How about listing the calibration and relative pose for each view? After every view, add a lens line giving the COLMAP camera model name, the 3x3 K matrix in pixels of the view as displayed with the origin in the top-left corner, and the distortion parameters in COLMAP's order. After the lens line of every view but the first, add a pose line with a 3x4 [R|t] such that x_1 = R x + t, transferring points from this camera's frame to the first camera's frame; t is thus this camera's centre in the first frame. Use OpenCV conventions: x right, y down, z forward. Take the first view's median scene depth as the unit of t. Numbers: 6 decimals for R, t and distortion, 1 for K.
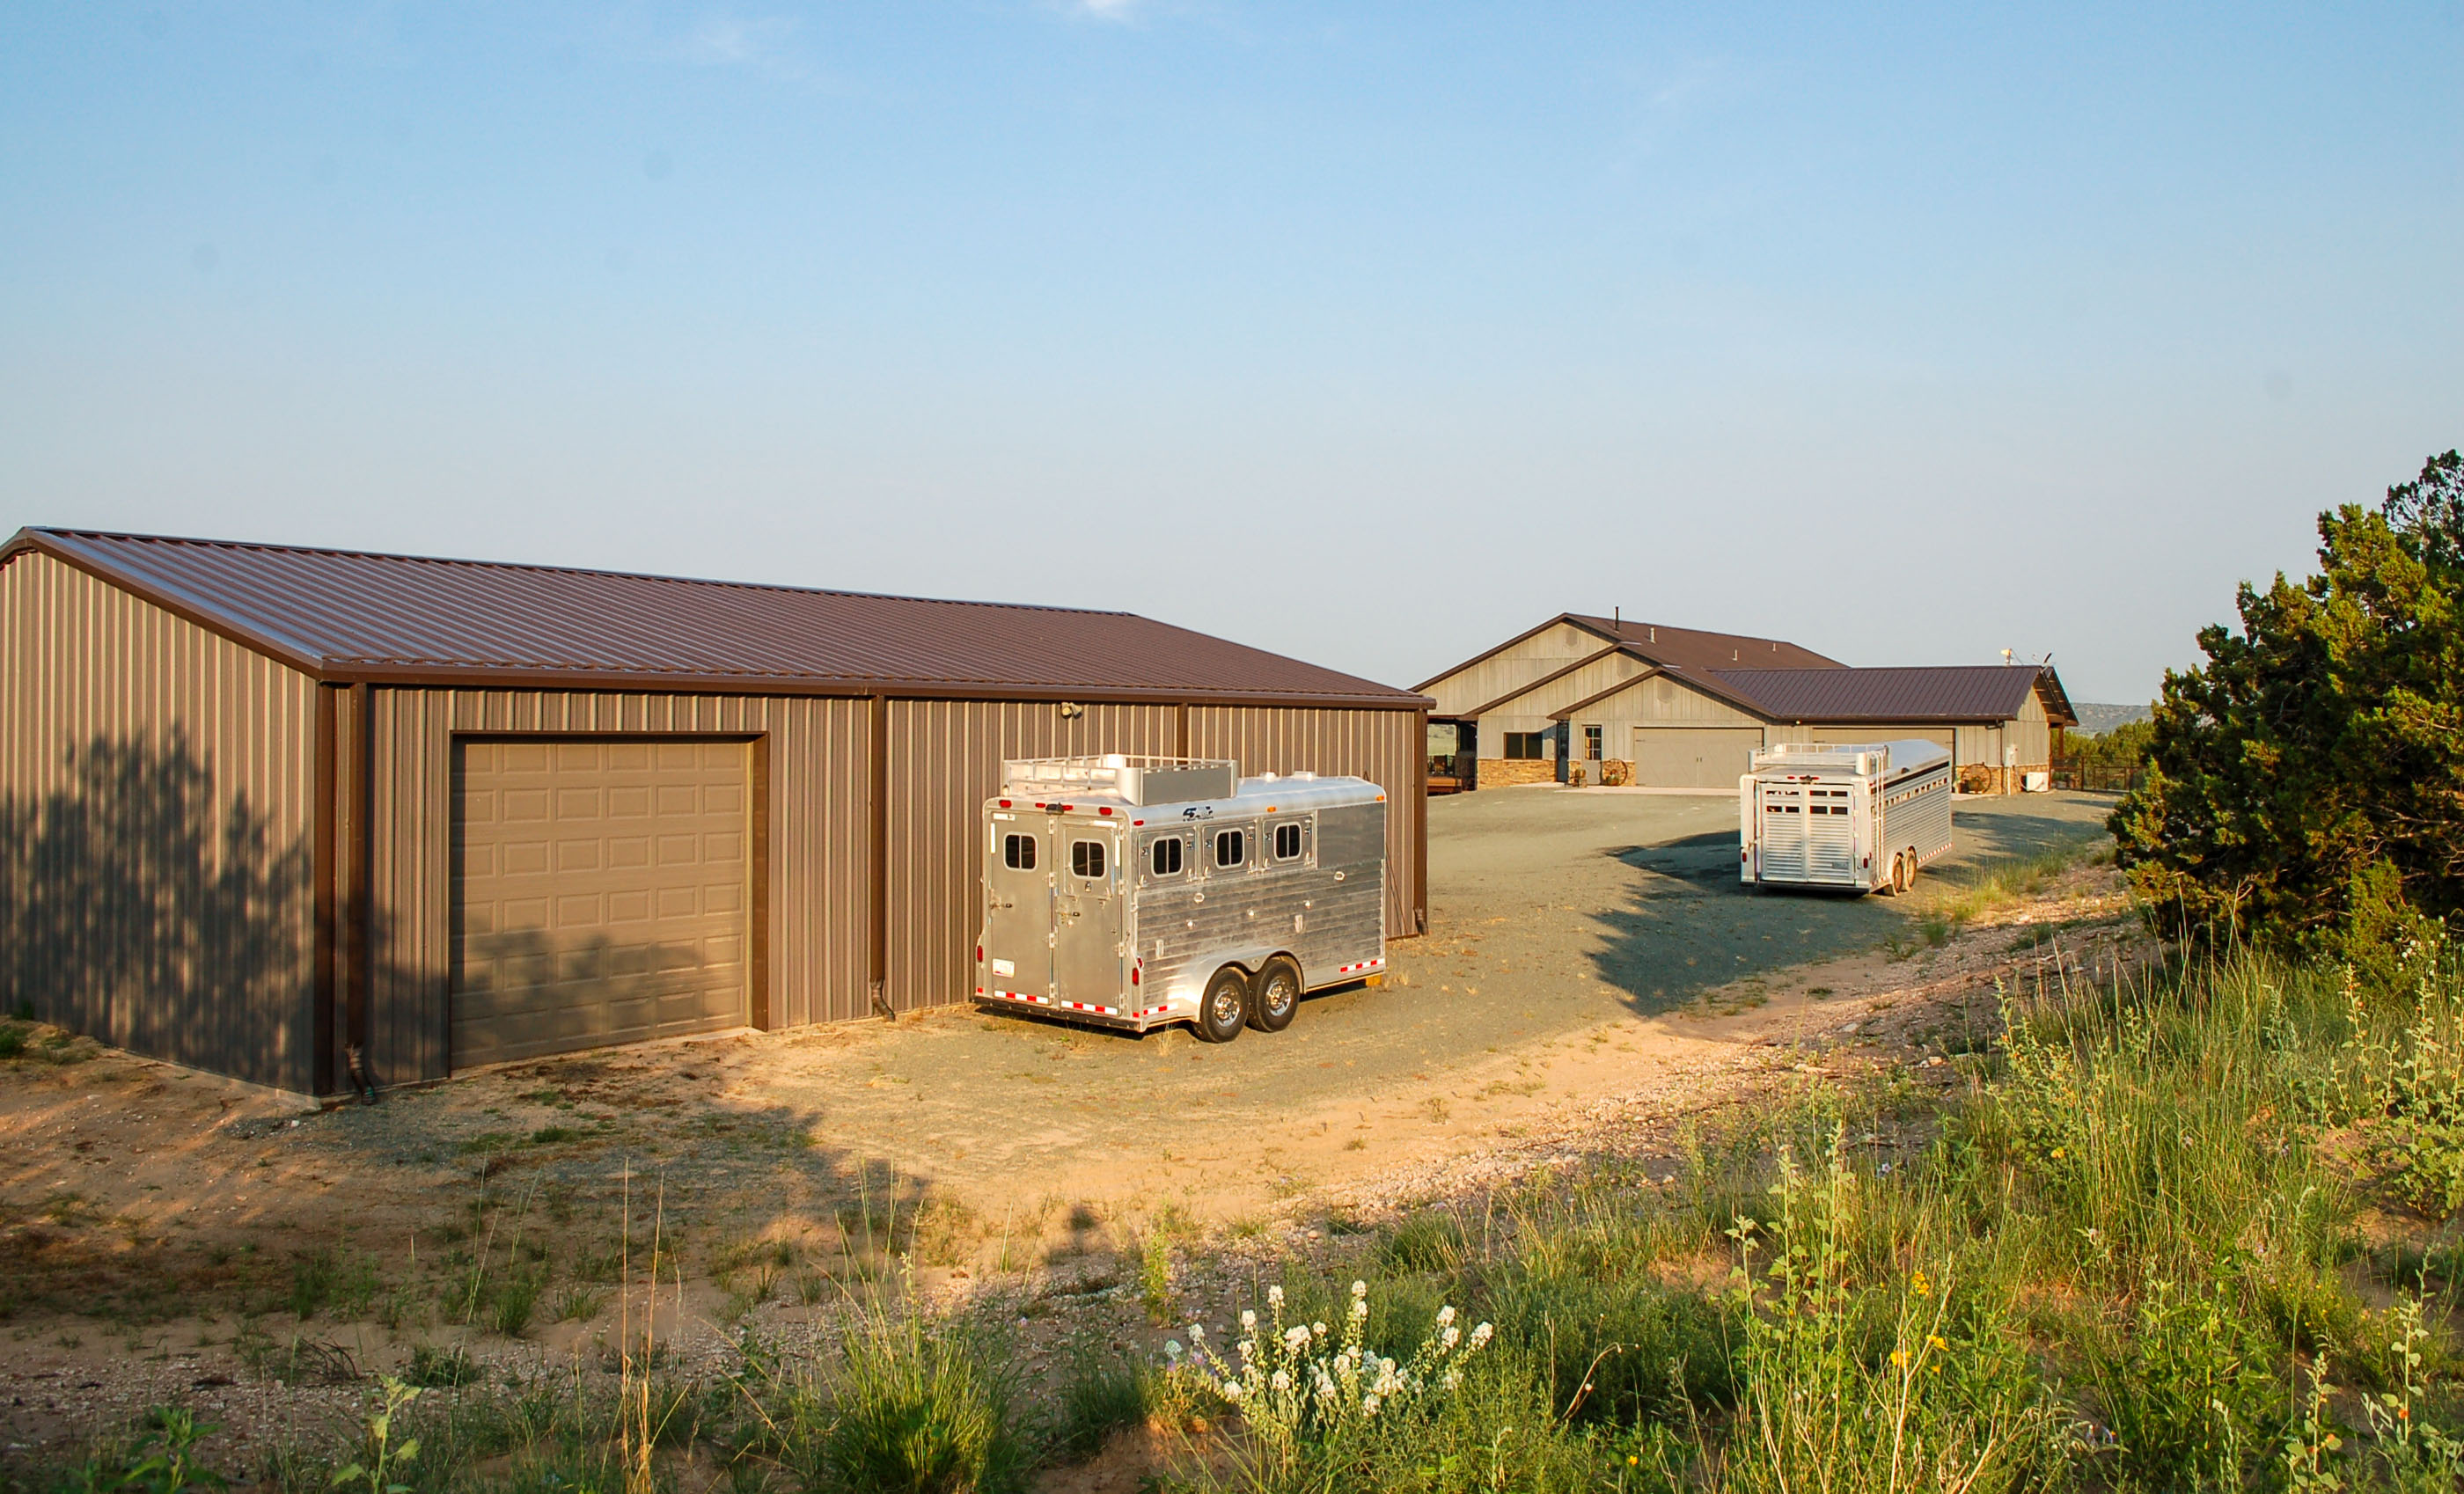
lens RADIAL K [[1973.8, 0, 1232.4], [0, 1973.8, 742.4], [0, 0, 1]] dist [-0.070817, 0.010370]
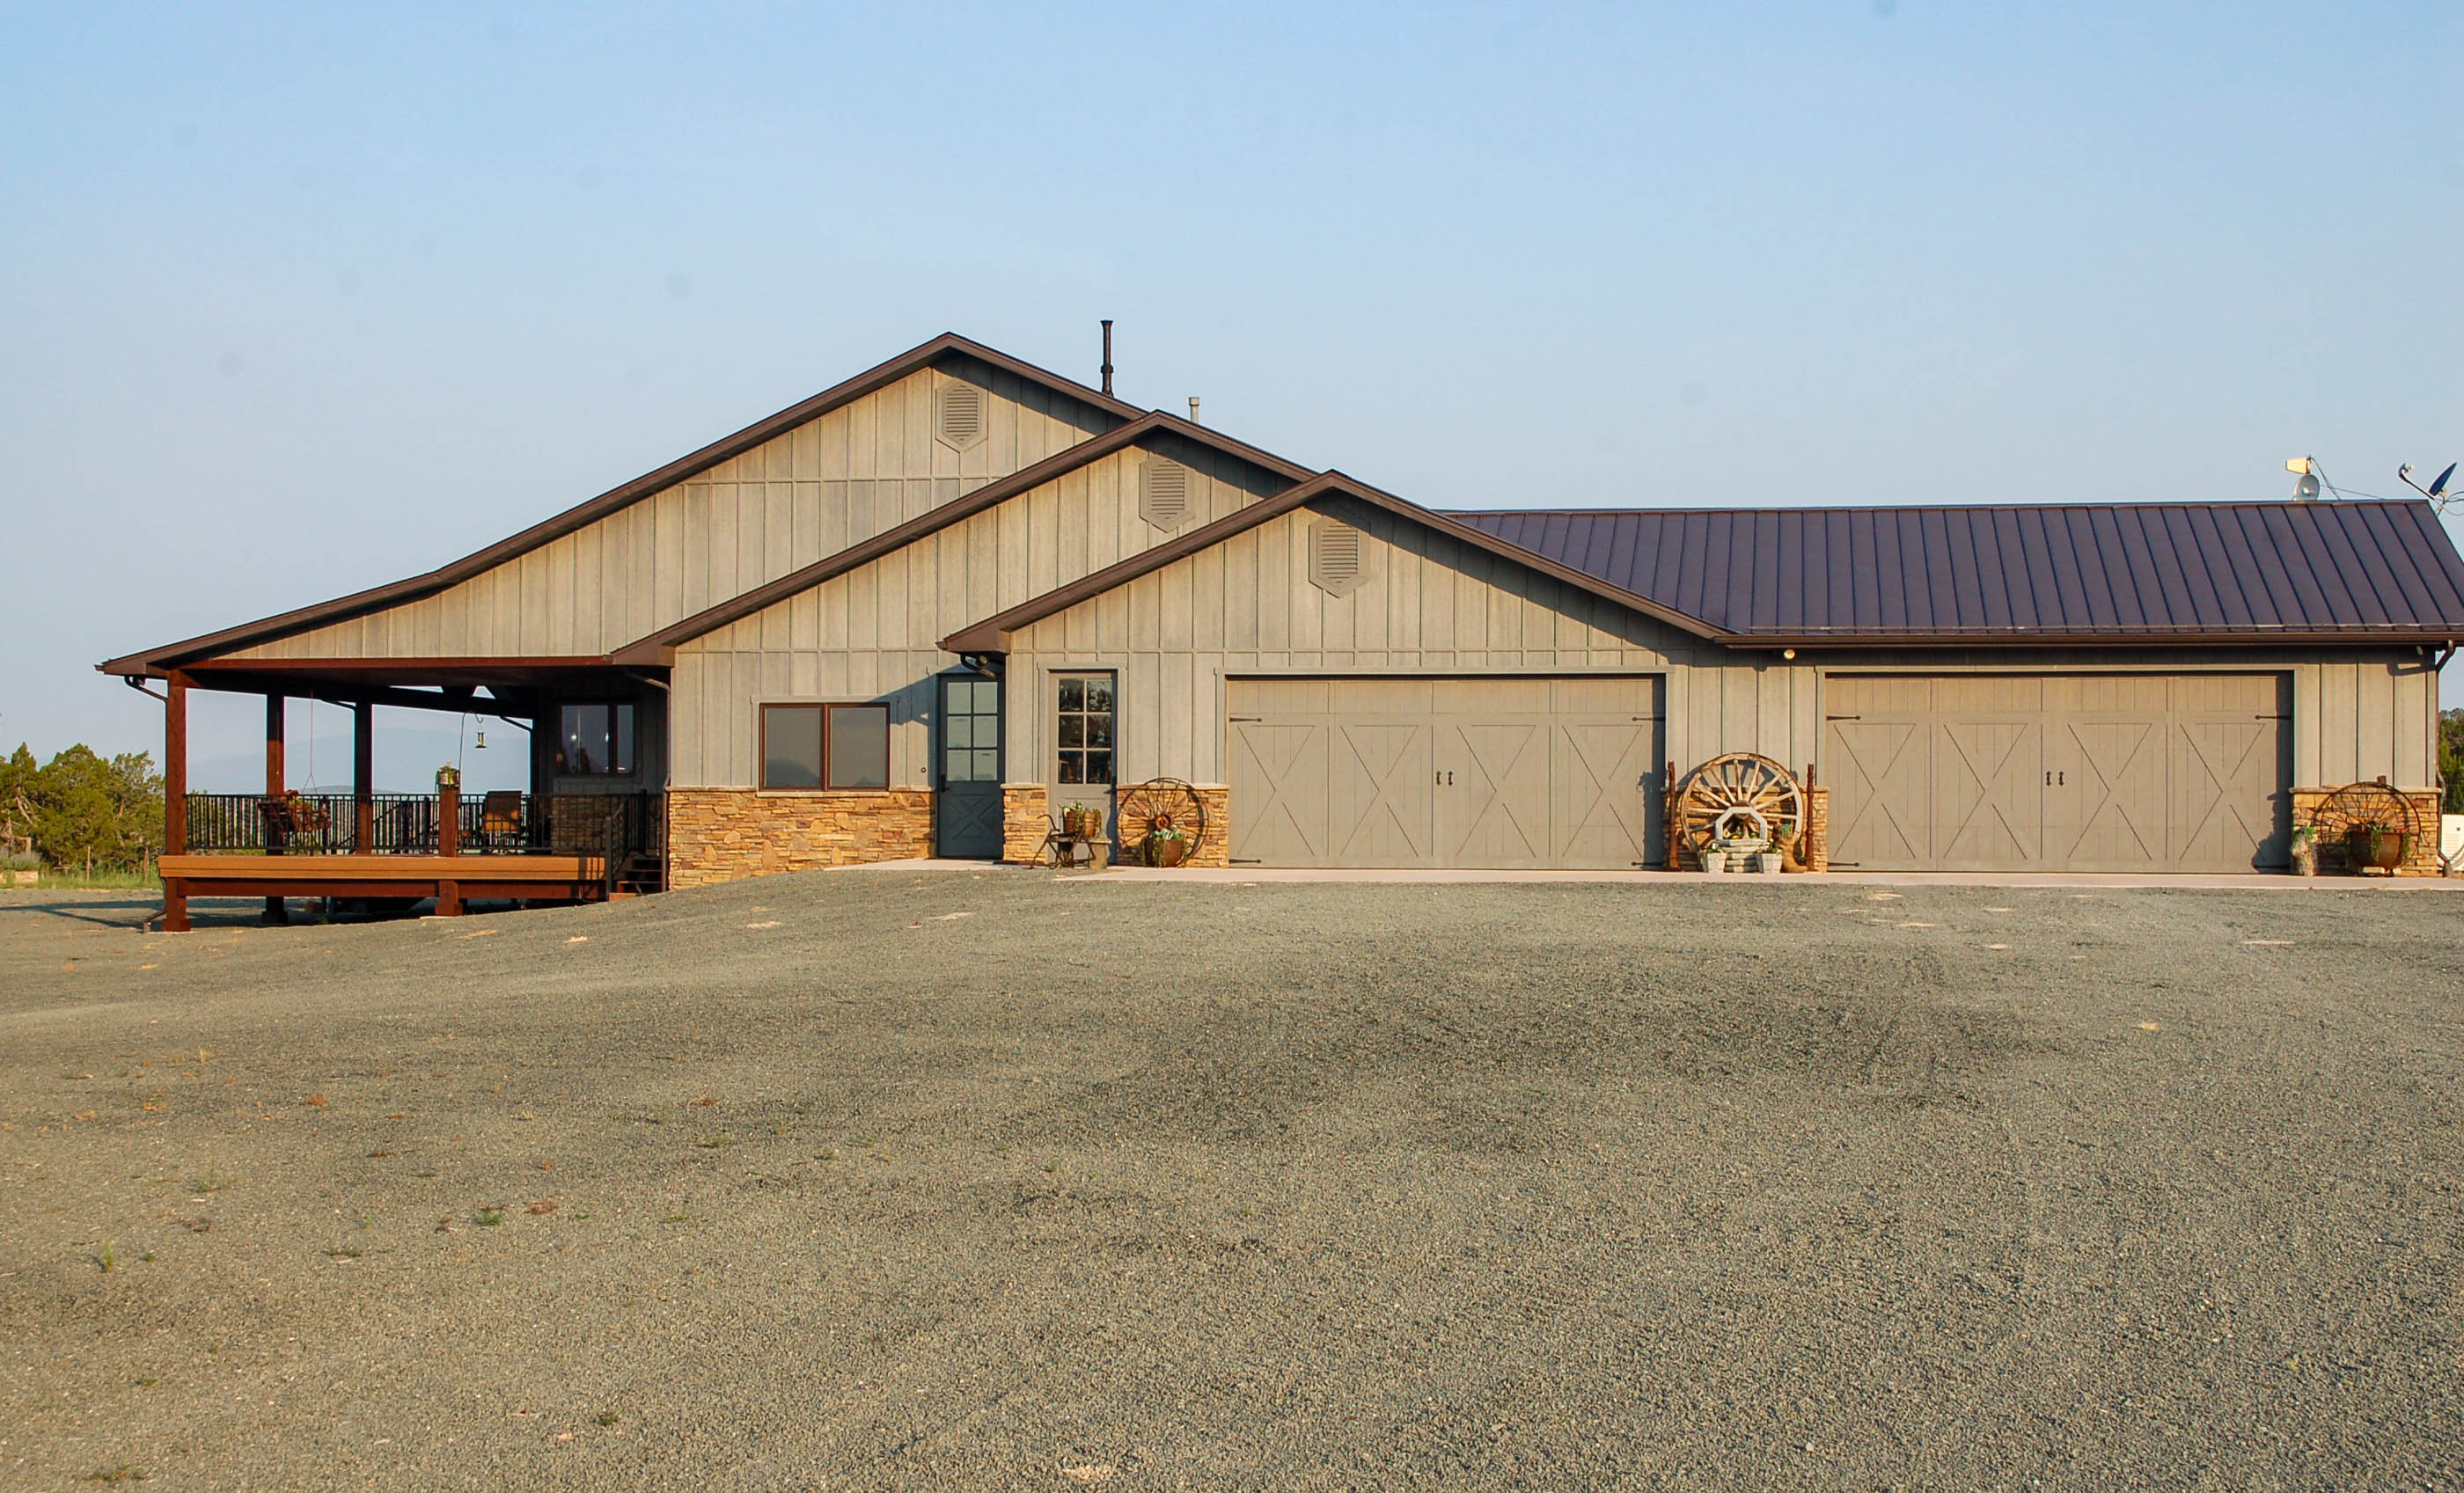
lens RADIAL K [[3161.8, 0, 1231.6], [0, 3161.8, 748.6], [0, 0, 1]] dist [0.048039, 0.000000]
pose [[0.917278, 0.010977, 0.398097, 0.006935], [0.001576, 0.999512, -0.031190, 0.018544], [-0.398245, 0.029237, 0.916813, 0.528500]]
